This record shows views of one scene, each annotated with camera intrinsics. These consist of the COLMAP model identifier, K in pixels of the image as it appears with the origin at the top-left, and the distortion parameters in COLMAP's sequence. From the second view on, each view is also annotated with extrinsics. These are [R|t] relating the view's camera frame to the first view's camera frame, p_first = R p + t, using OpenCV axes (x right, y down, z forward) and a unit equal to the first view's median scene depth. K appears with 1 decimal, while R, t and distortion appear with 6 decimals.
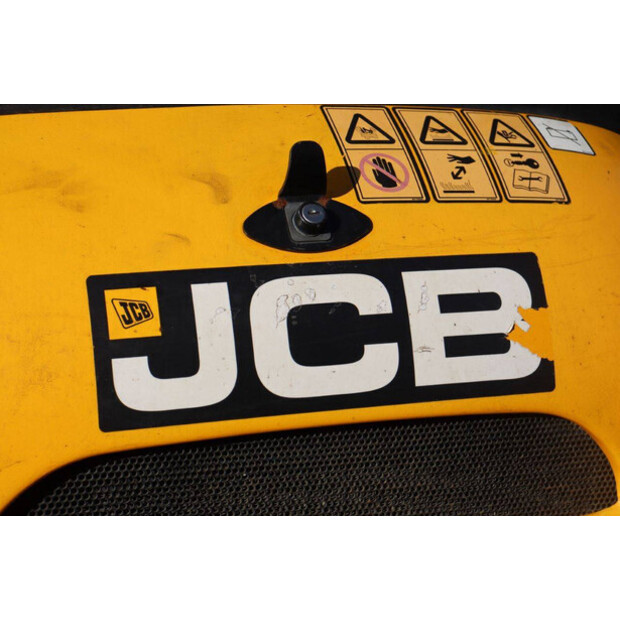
lens RADIAL K [[1395.7, 0, 310.0], [0, 1395.7, 310.0], [0, 0, 1]] dist [0.374234, 0.007881]
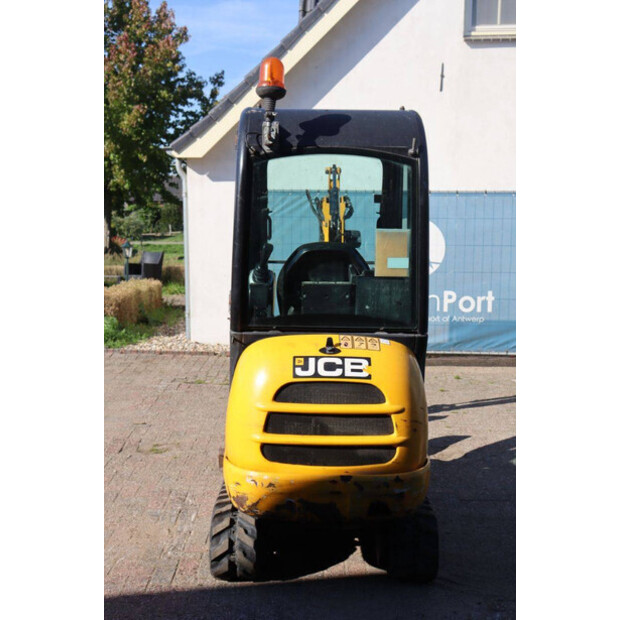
lens RADIAL K [[934.6, 0, 310.0], [0, 934.6, 310.0], [0, 0, 1]] dist [0.070630, 0.028074]
pose [[0.945179, -0.030108, -0.325161, 1.261073], [-0.070758, 0.953201, -0.293942, 0.985846], [0.318793, 0.300836, 0.898815, -2.787298]]
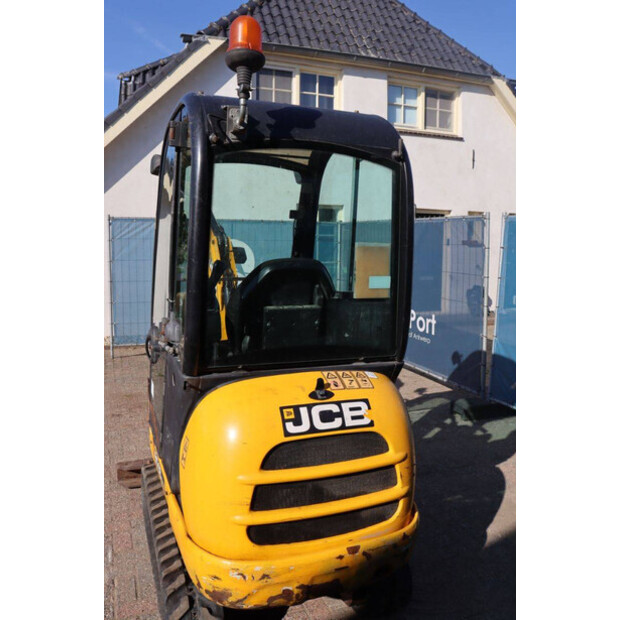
lens RADIAL K [[538.6, 0, 310.0], [0, 538.6, 310.0], [0, 0, 1]] dist [-0.104664, 0.015802]
pose [[0.997395, -0.060735, 0.038924, -0.096600], [0.069037, 0.960142, -0.270852, 0.161772], [-0.020923, 0.272834, 0.961834, -0.901018]]
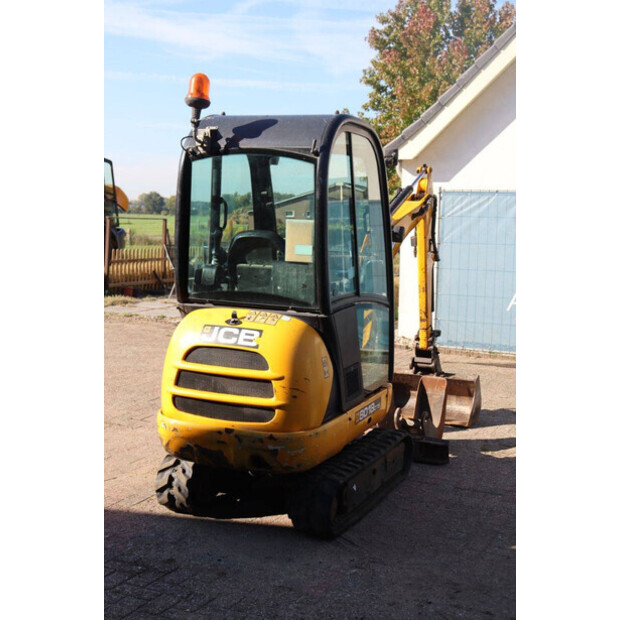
lens RADIAL K [[977.4, 0, 310.0], [0, 977.4, 310.0], [0, 0, 1]] dist [0.025050, 0.032507]
pose [[0.730959, 0.021901, -0.682070, 3.714426], [-0.246890, 0.940269, -0.234394, 0.962079], [0.636196, 0.339728, 0.692705, -2.255109]]
